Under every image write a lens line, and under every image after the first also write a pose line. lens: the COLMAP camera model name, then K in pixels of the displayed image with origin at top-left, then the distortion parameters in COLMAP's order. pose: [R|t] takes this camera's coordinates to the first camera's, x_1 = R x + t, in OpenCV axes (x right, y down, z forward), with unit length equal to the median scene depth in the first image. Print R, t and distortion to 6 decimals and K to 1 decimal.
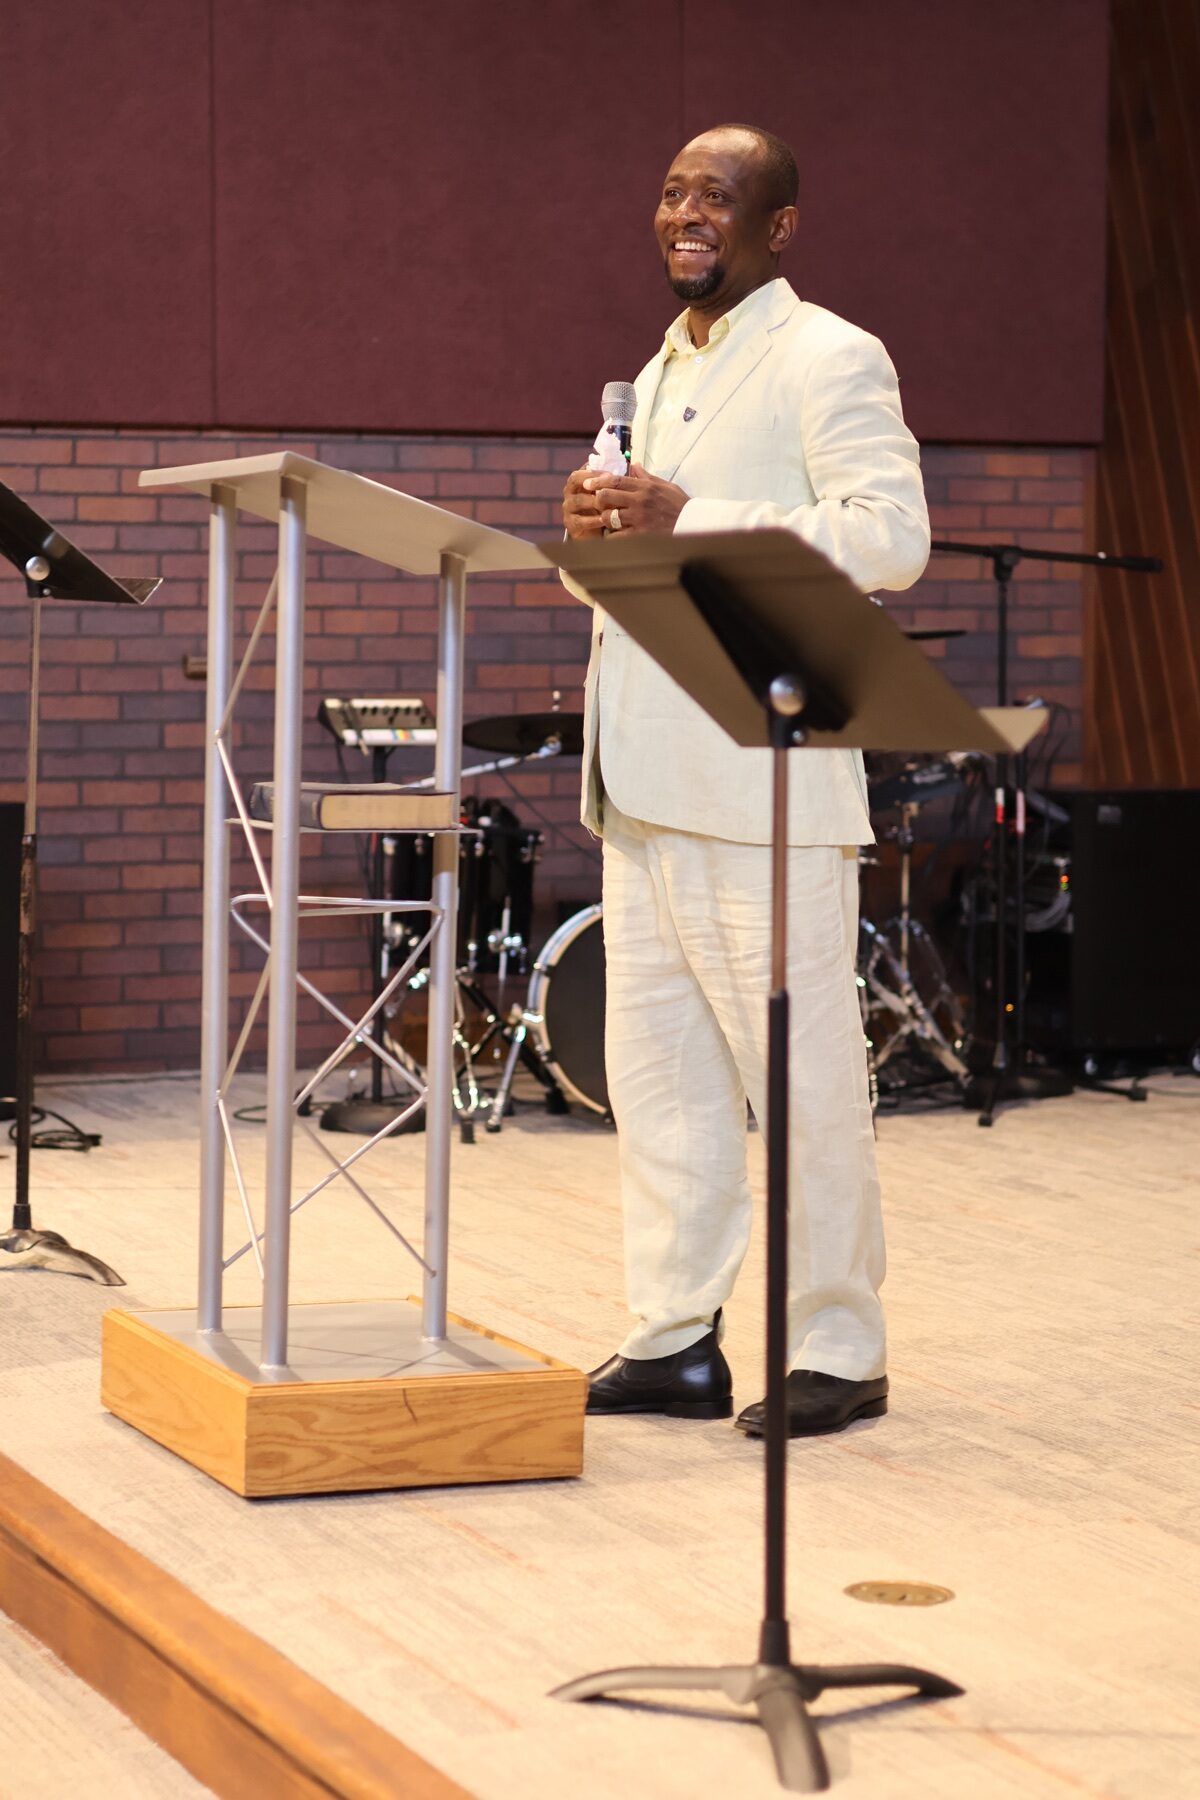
lens RADIAL K [[3940.3, 0, 600.0], [0, 3940.3, 900.0], [0, 0, 1]] dist [0.005897, 0.241597]
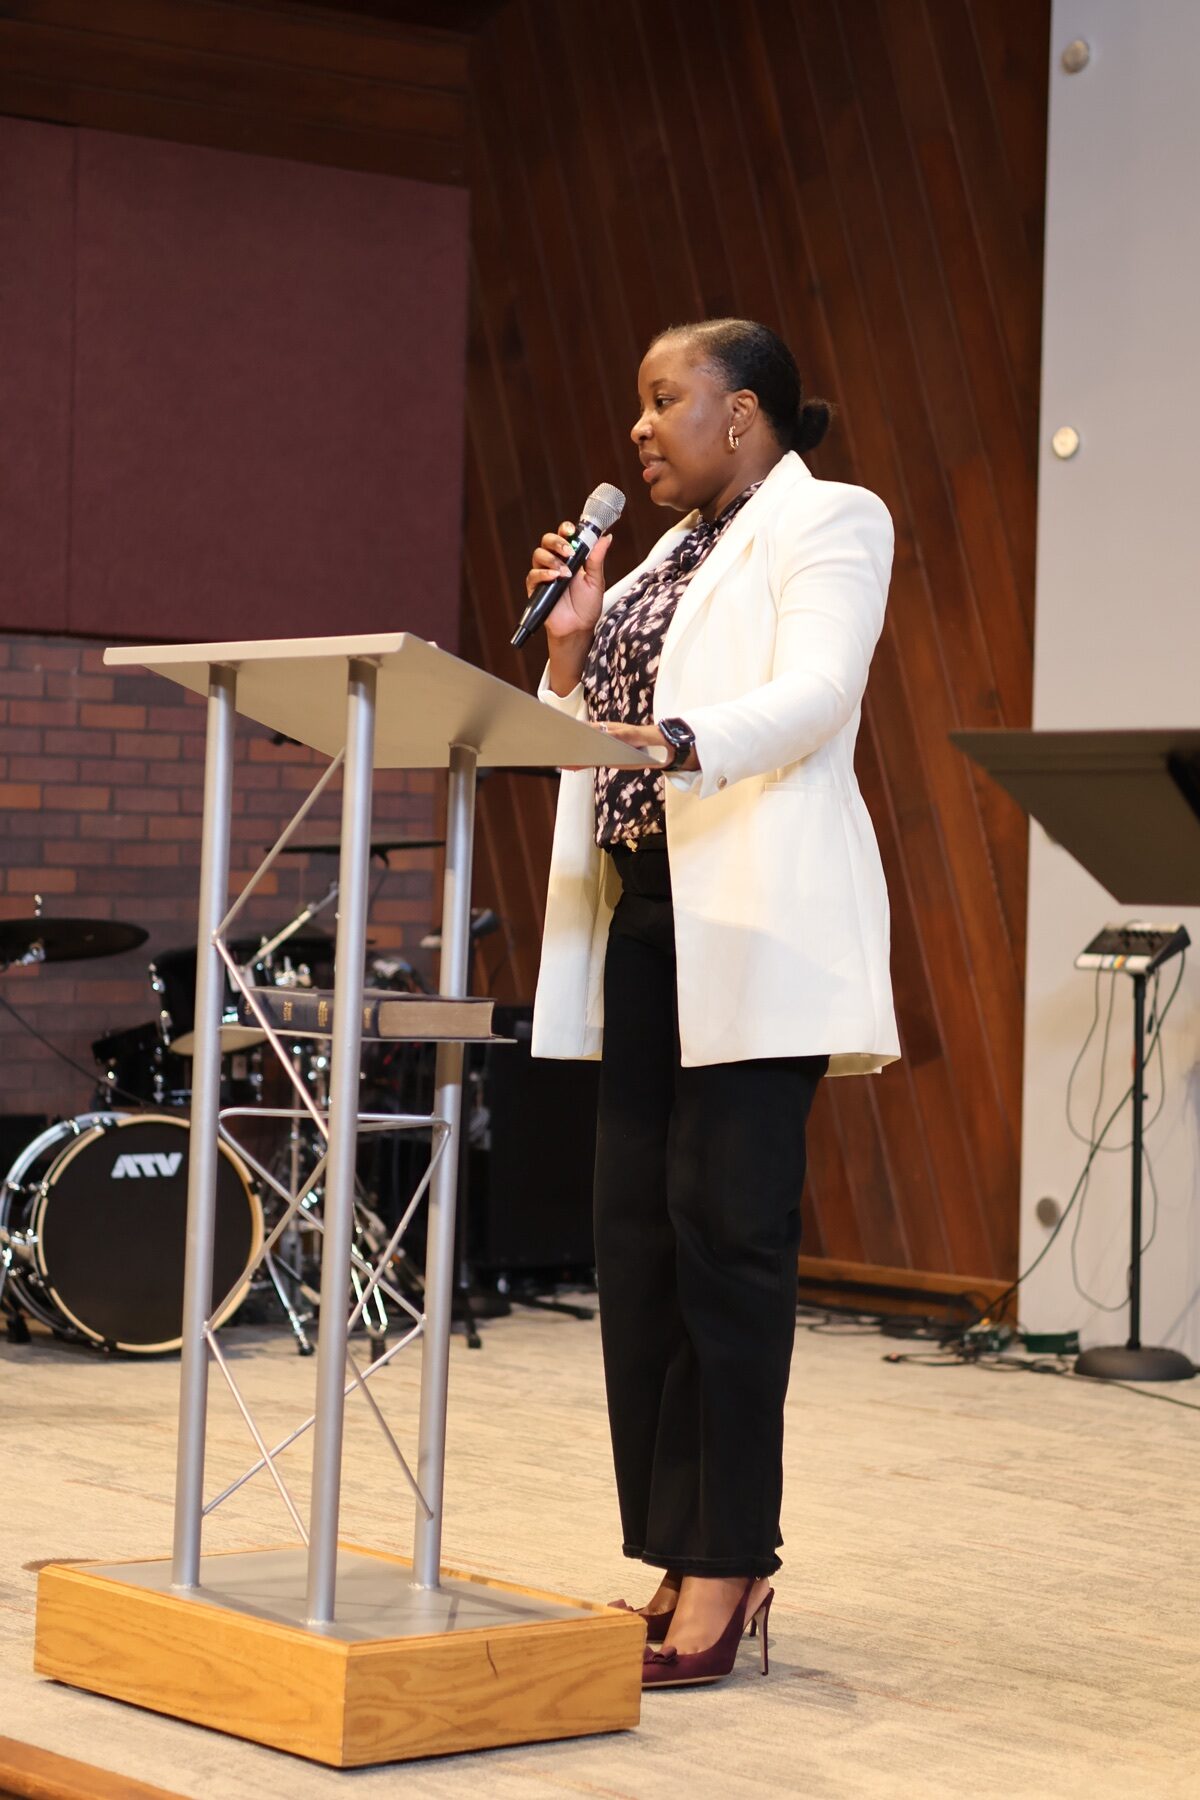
lens RADIAL K [[3940.3, 0, 600.0], [0, 3940.3, 900.0], [0, 0, 1]] dist [0.005897, 0.241597]
pose [[0.955017, 0.018009, 0.296003, -0.299326], [-0.001639, 0.998460, -0.055457, 0.001200], [-0.296546, 0.052477, 0.953576, 0.096733]]
